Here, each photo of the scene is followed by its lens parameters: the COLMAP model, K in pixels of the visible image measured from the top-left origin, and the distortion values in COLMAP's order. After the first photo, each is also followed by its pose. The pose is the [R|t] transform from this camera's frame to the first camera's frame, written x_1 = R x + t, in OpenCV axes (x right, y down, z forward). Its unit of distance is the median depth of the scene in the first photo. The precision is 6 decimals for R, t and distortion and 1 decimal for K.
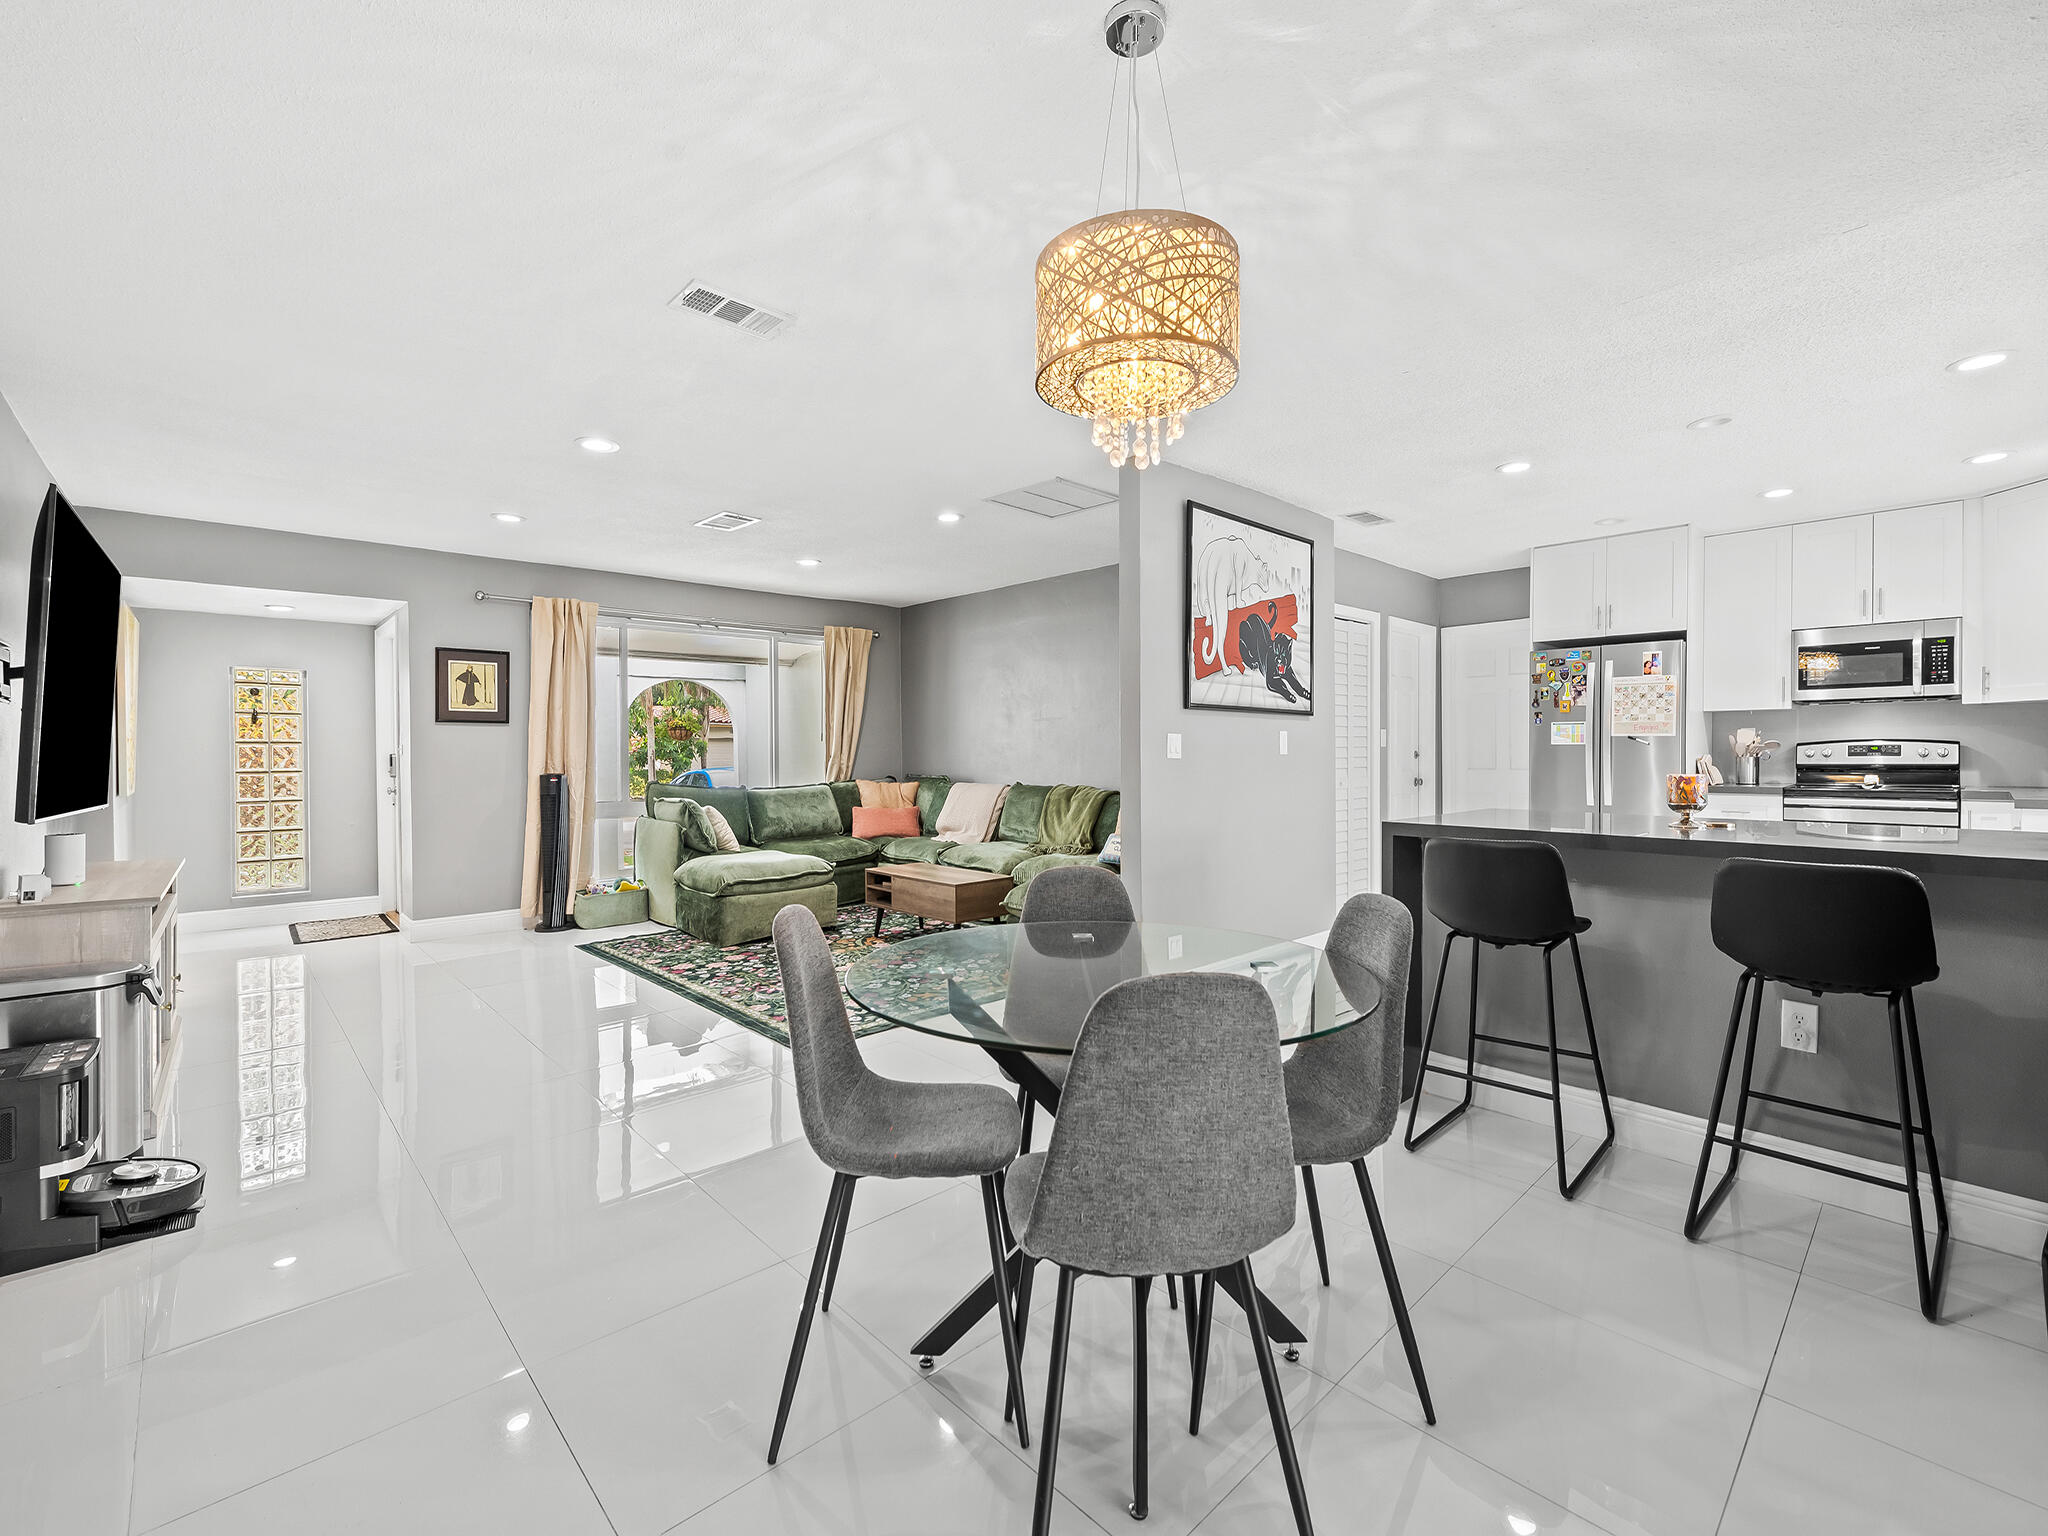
lens RADIAL K [[877.4, 0, 1017.8], [0, 877.4, 760.4], [0, 0, 1]] dist [0.009090, -0.000091]
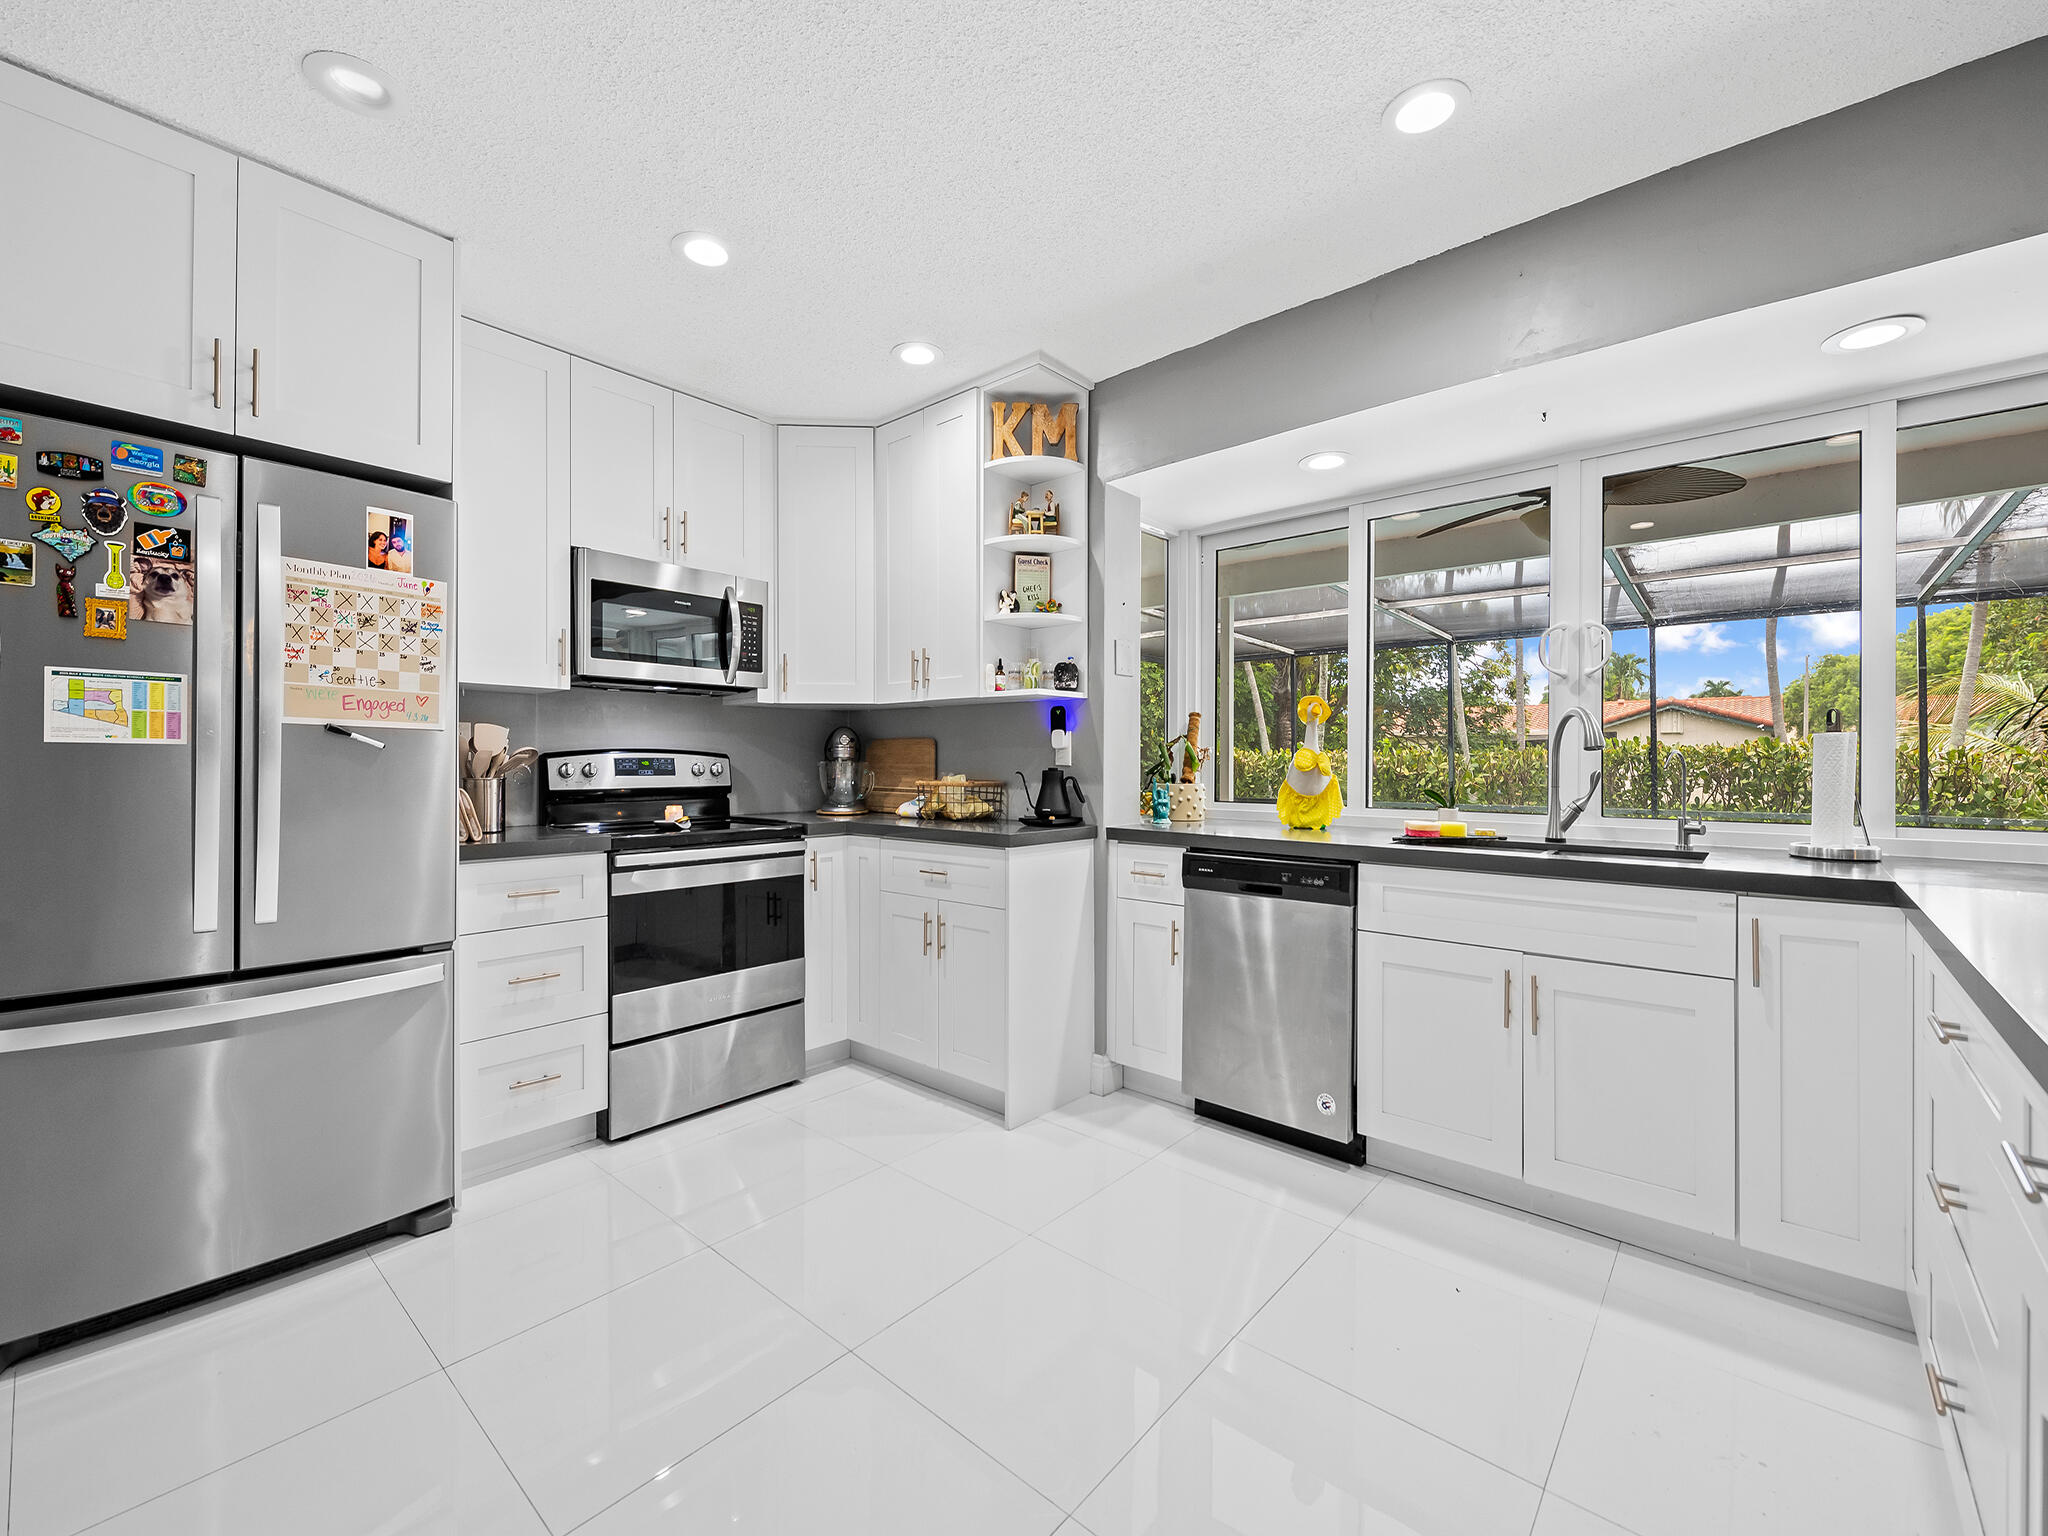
lens RADIAL K [[839.8, 0, 1024.0], [0, 839.8, 768.0], [0, 0, 1]] dist [0.000571, -0.005691]
pose [[-0.108384, 0.001164, 0.994108, 0.321763], [0.009310, 0.999957, -0.000156, -0.007314], [-0.994066, 0.009238, -0.108390, 0.763089]]
